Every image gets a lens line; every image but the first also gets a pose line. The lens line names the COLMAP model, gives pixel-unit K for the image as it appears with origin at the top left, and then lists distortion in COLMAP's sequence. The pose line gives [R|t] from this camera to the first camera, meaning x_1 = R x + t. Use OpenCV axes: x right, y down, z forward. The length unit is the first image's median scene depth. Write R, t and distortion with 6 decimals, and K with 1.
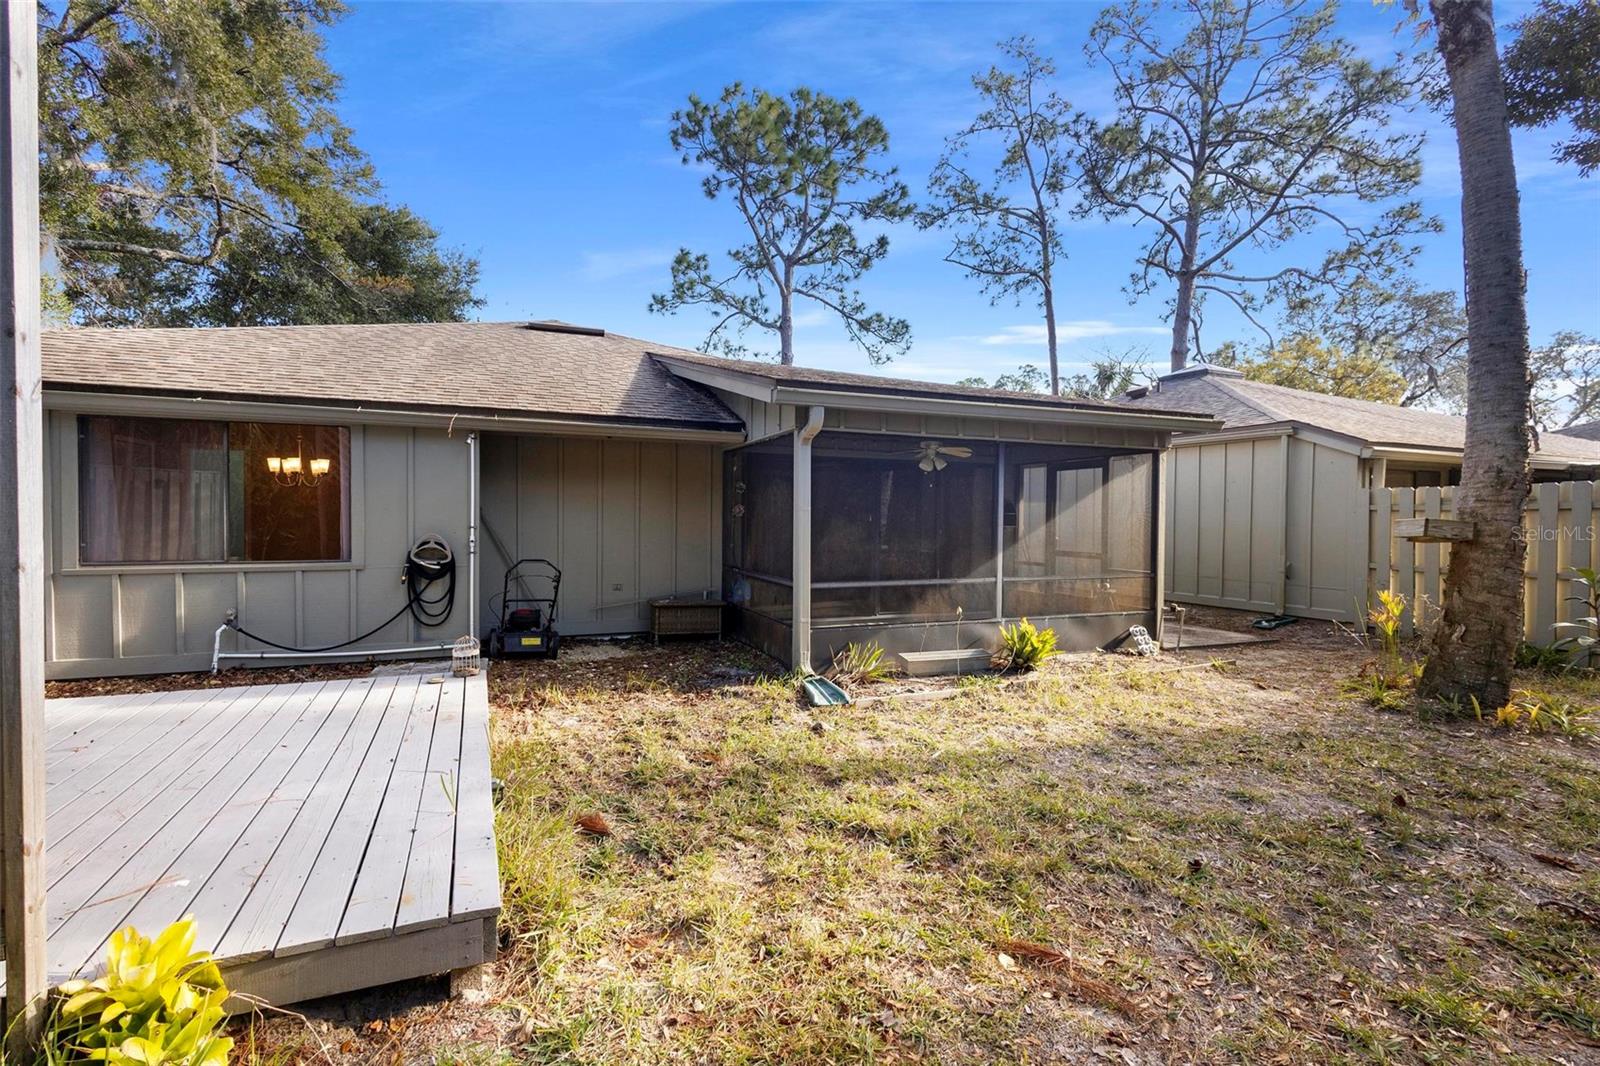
lens RADIAL K [[740.0, 0, 782.8], [0, 740.0, 531.7], [0, 0, 1]] dist [0.013406, -0.004589]
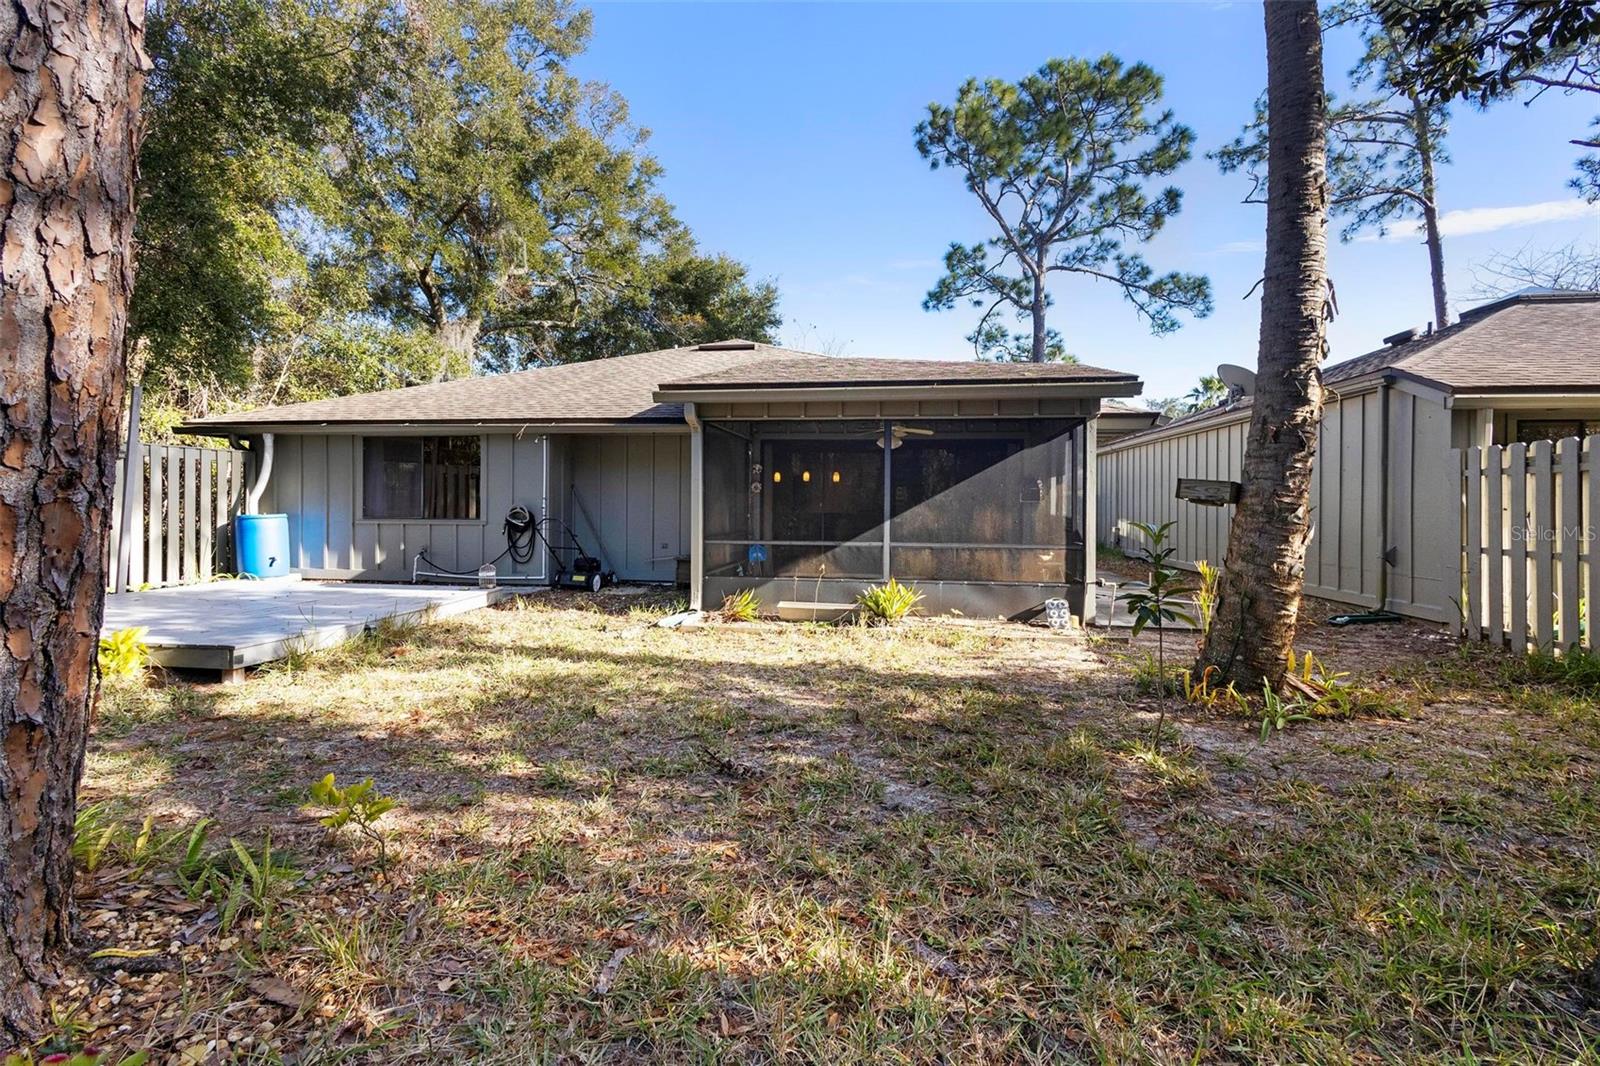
lens RADIAL K [[740.0, 0, 774.8], [0, 740.0, 508.0], [0, 0, 1]] dist [0.013406, -0.004589]
pose [[0.853071, 0.001435, -0.521792, 0.228767], [-0.012707, 0.999757, -0.018025, 0.010272], [0.521640, 0.022007, 0.852882, -0.008803]]
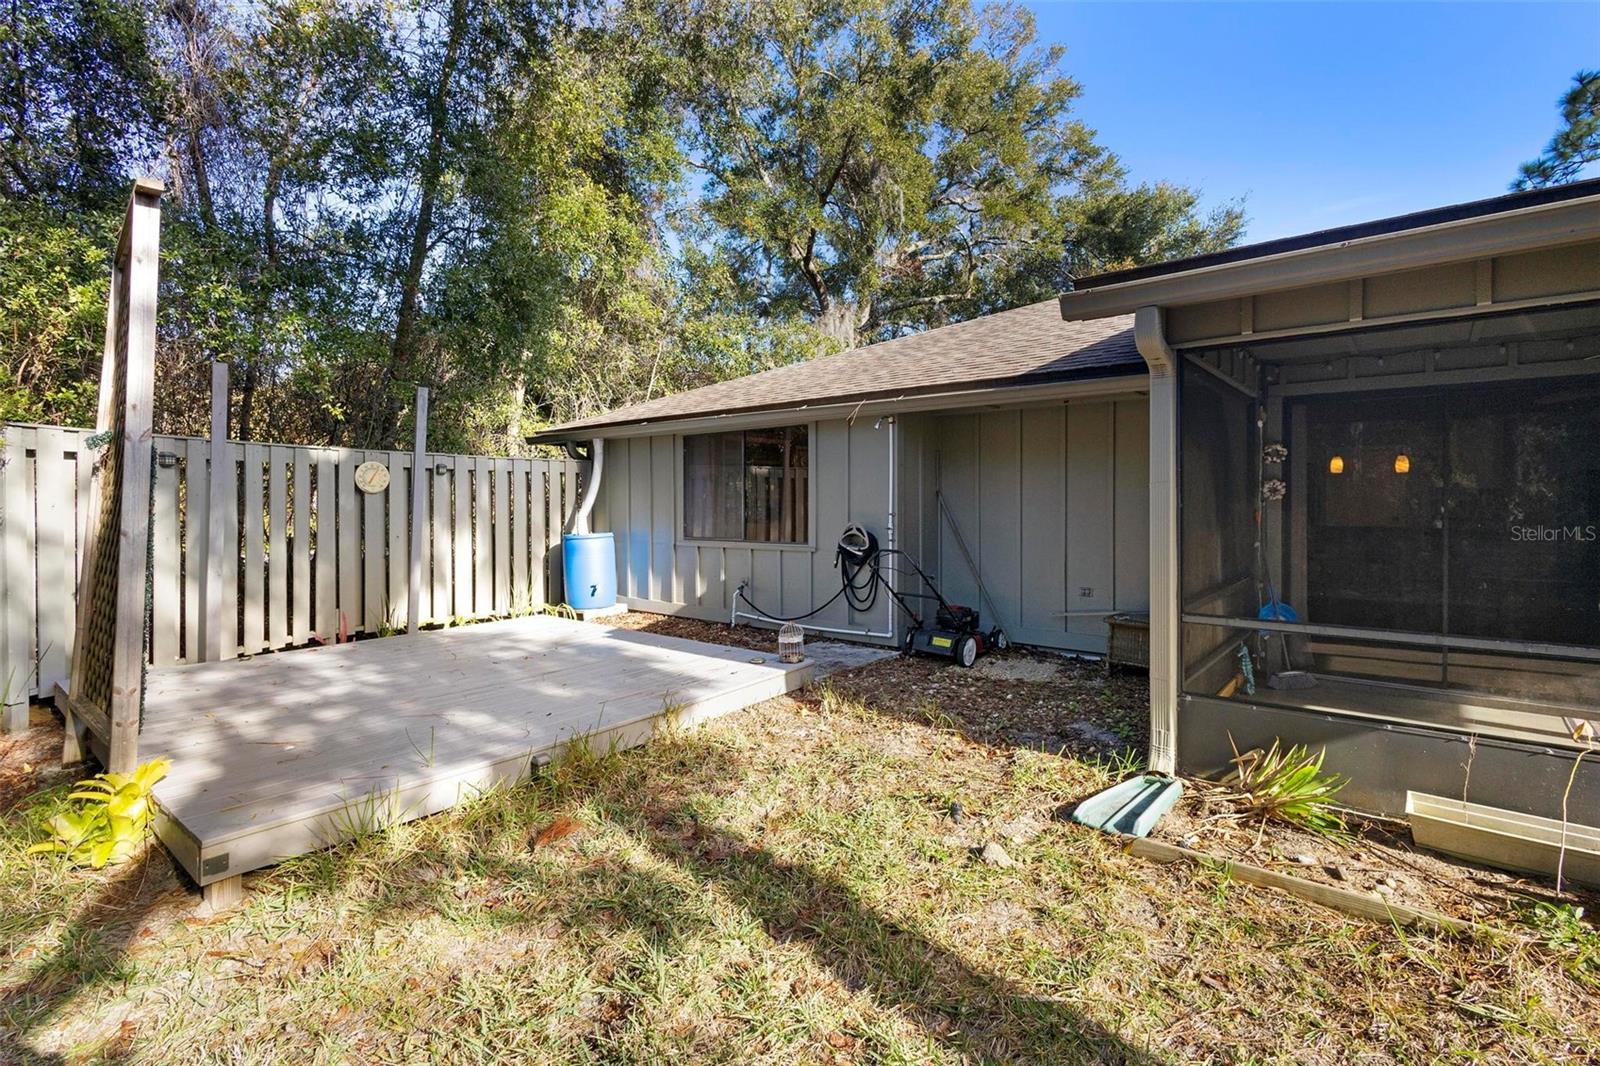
lens RADIAL K [[740.0, 0, 806.9], [0, 740.0, 511.4], [0, 0, 1]] dist [0.013406, -0.004589]
pose [[0.493694, 0.001669, -0.869634, 0.111952], [-0.009127, 0.999953, -0.003263, -0.001739], [0.869588, 0.009548, 0.493686, 0.129540]]
